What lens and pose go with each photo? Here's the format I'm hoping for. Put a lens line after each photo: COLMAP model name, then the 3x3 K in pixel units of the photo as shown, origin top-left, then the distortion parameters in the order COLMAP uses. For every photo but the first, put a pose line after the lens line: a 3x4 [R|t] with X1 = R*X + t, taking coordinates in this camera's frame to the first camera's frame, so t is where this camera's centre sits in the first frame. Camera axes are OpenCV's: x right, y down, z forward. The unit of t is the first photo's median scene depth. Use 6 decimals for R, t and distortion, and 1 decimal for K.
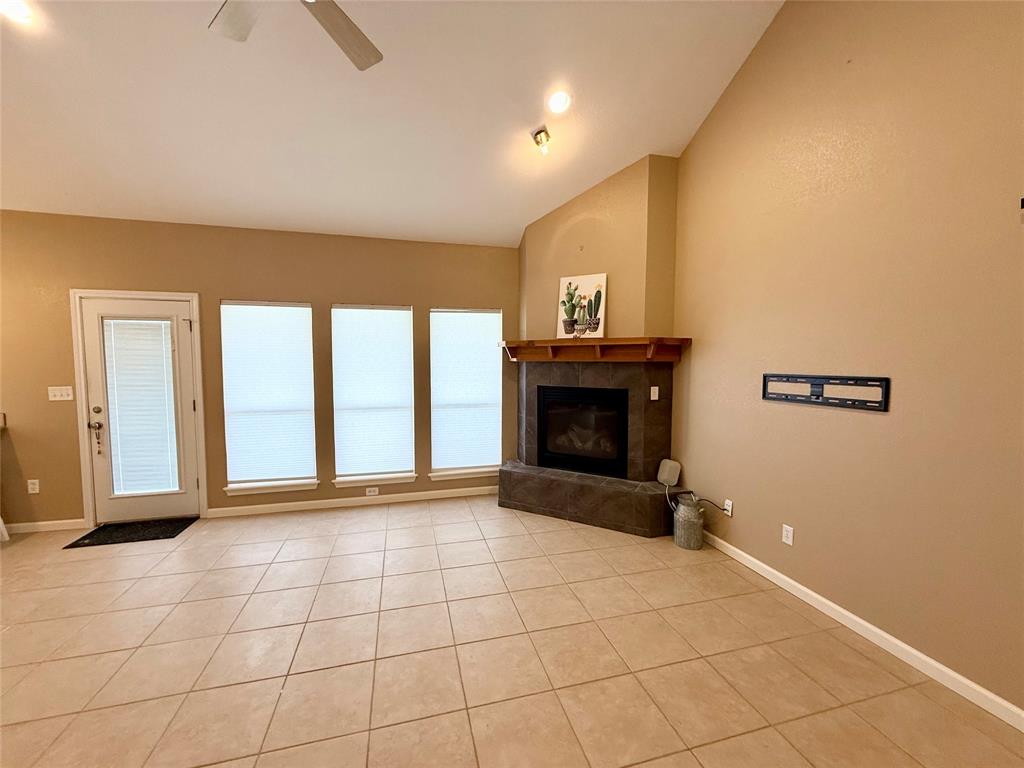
lens RADIAL K [[407.4, 0, 509.2], [0, 407.4, 382.4], [0, 0, 1]] dist [-0.000635, 0.000417]
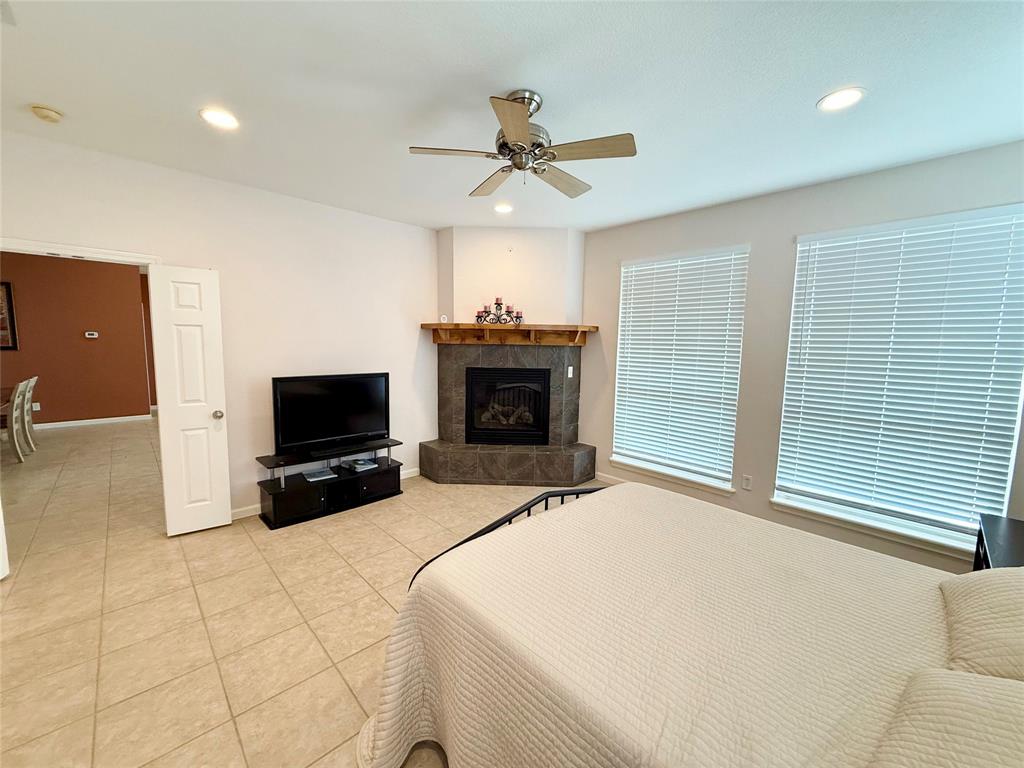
lens RADIAL K [[407.4, 0, 507.7], [0, 407.4, 384.7], [0, 0, 1]] dist [-0.000635, 0.000417]
pose [[0.876112, -0.030676, 0.481131, -0.385072], [0.008685, 0.998816, 0.047868, 0.003749], [-0.482029, -0.037760, 0.875341, 0.027719]]
